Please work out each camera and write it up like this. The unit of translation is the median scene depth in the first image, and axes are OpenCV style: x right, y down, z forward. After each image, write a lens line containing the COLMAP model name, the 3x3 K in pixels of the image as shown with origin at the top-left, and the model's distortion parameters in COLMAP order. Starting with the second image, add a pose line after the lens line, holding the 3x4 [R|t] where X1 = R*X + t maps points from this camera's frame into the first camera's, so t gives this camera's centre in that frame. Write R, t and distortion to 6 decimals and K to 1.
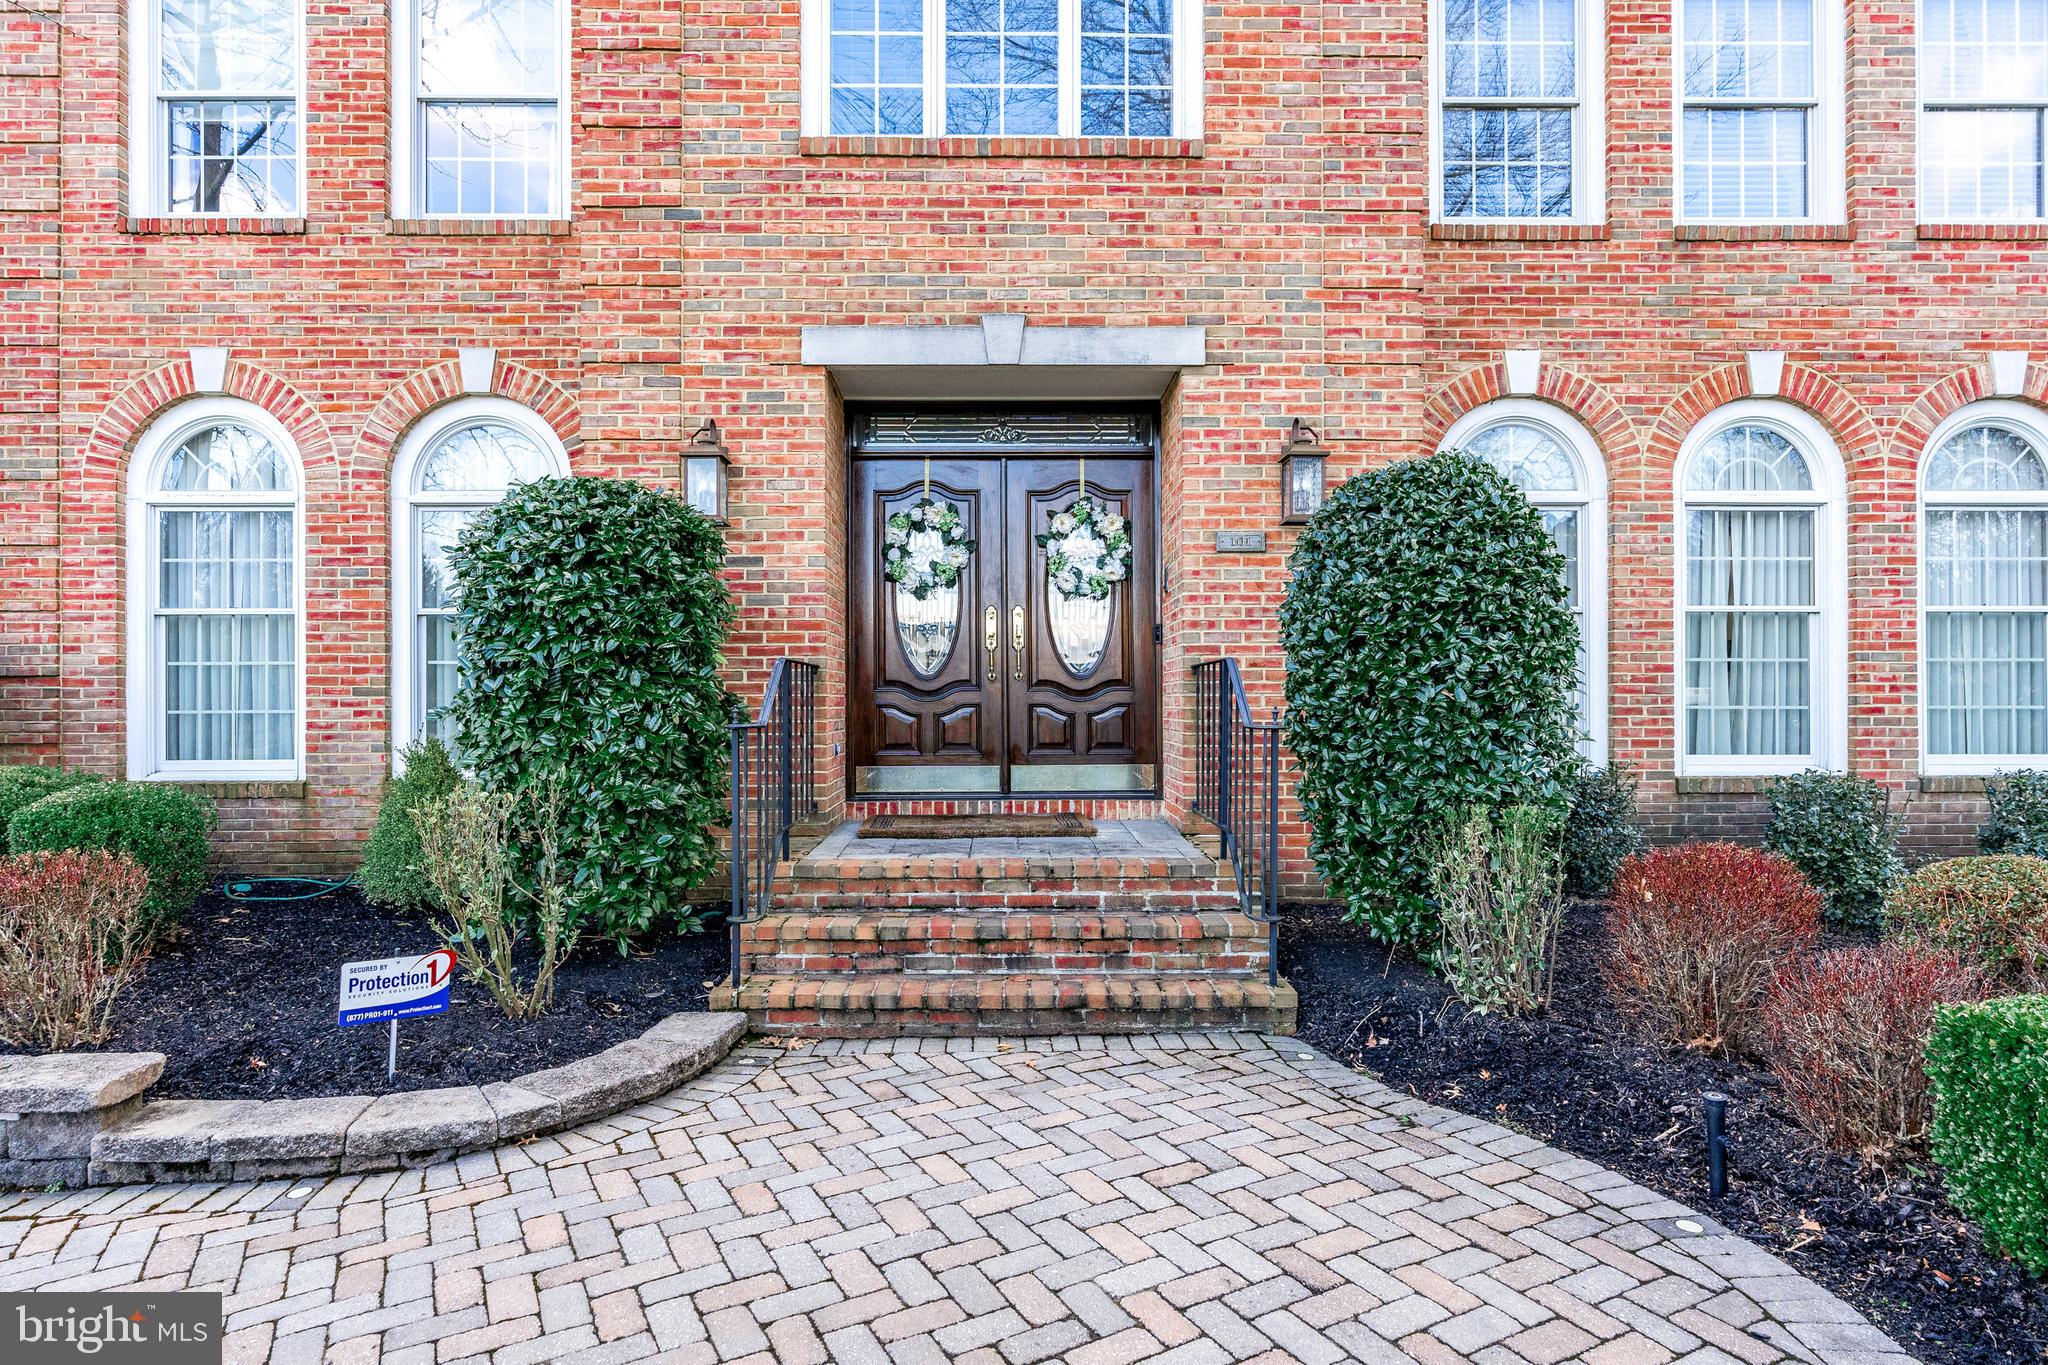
lens RADIAL K [[1142.0, 0, 1024.0], [0, 1142.0, 682.5], [0, 0, 1]] dist [-0.001408, 0.001198]
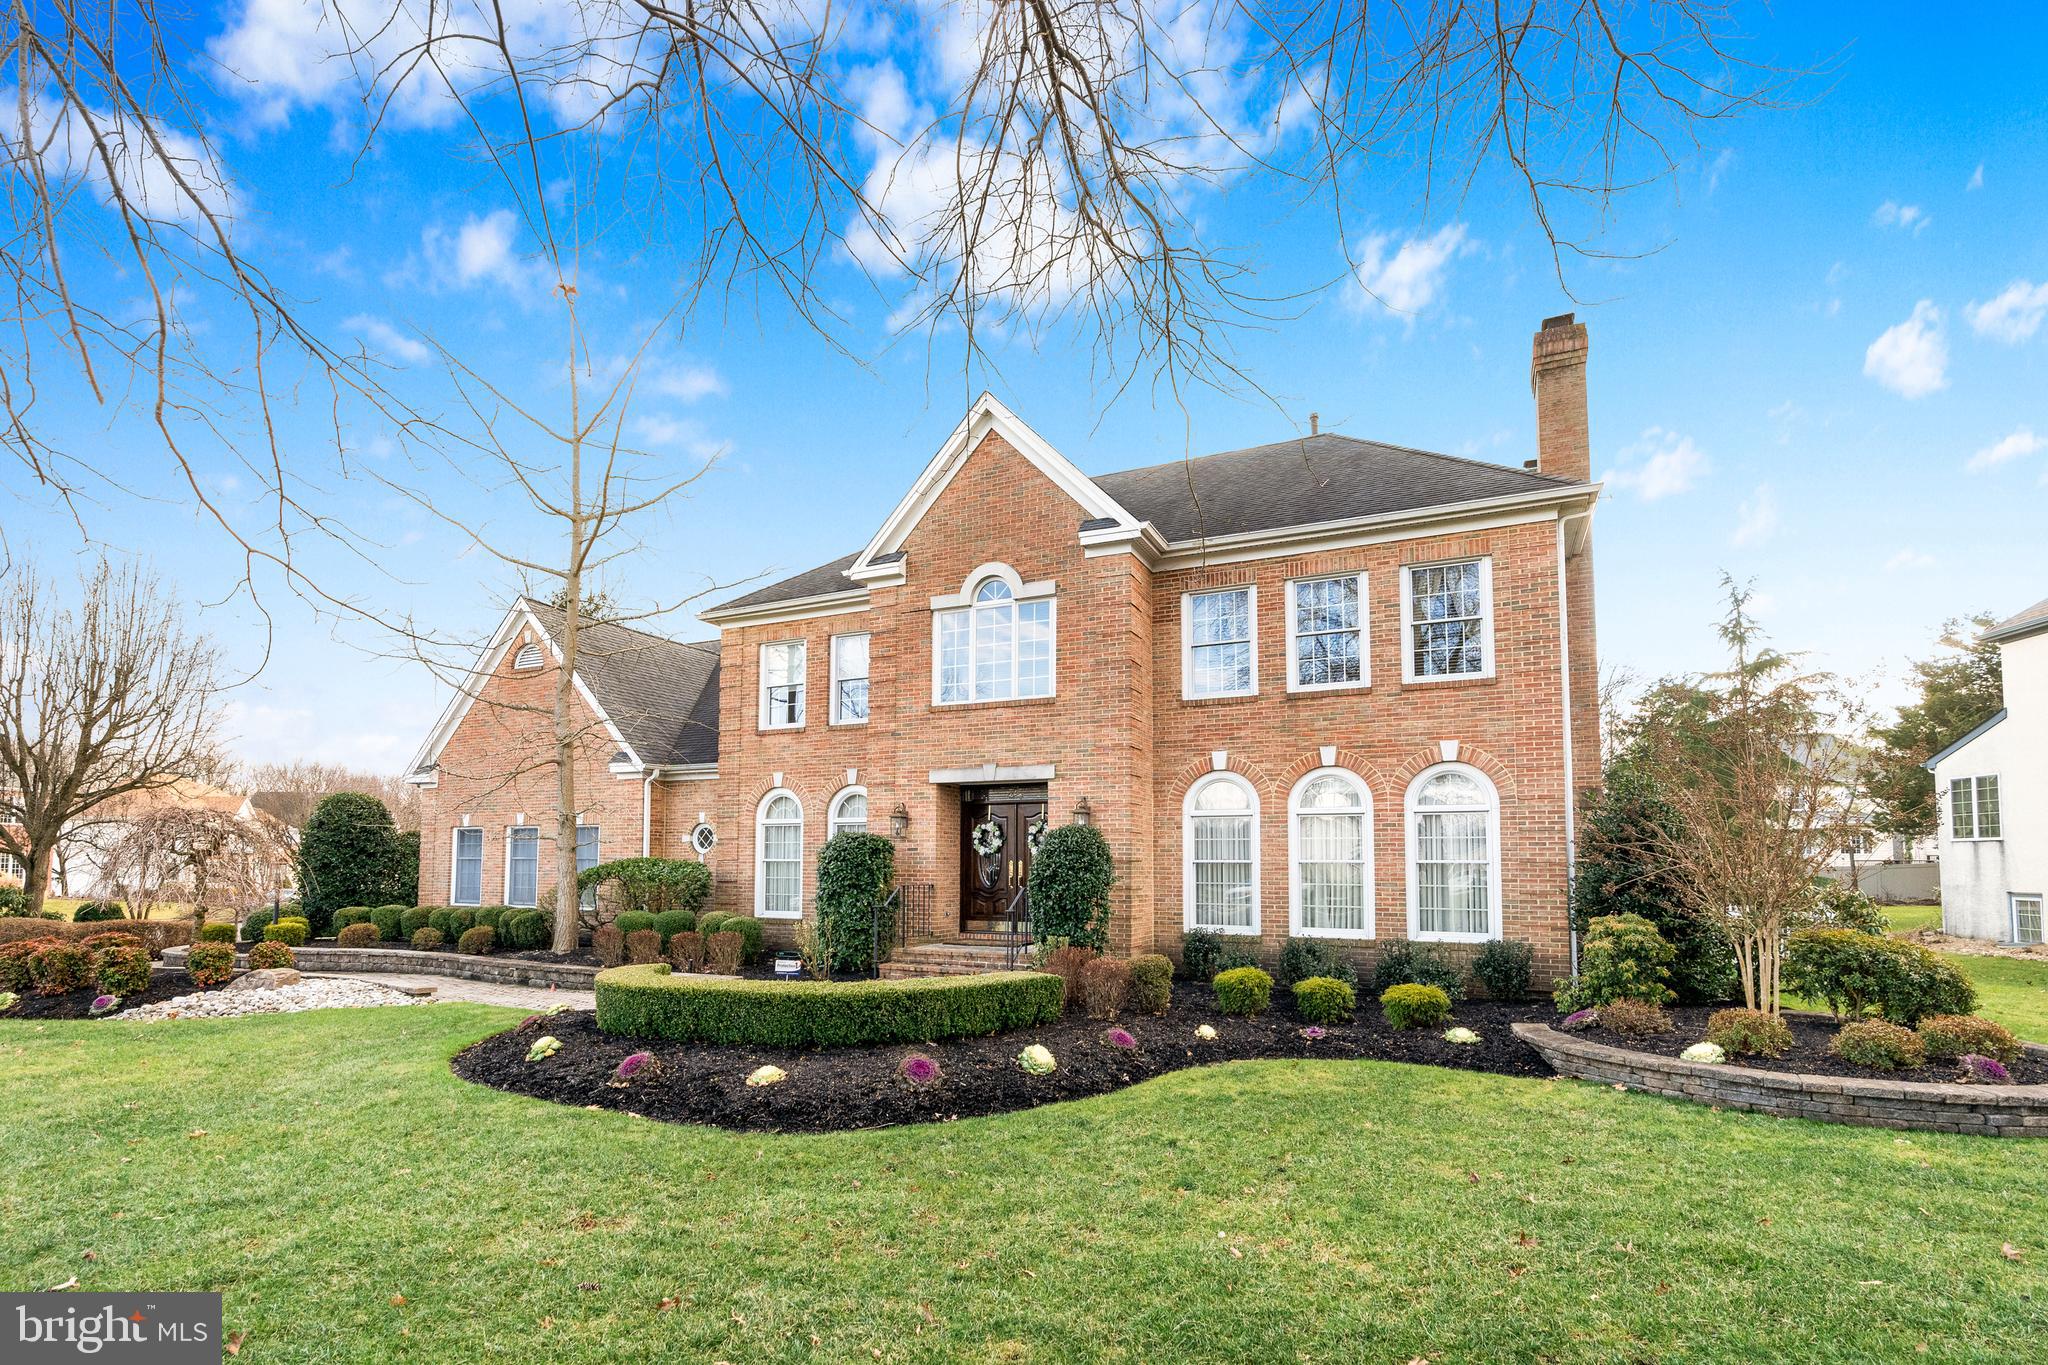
lens RADIAL K [[970.4, 0, 992.6], [0, 970.4, 794.9], [0, 0, 1]] dist [-0.000919, 0.000250]
pose [[0.888403, -0.026559, -0.458296, 0.958386], [-0.000930, 0.998219, -0.059651, -0.084013], [0.459064, 0.053420, 0.886796, -1.003655]]
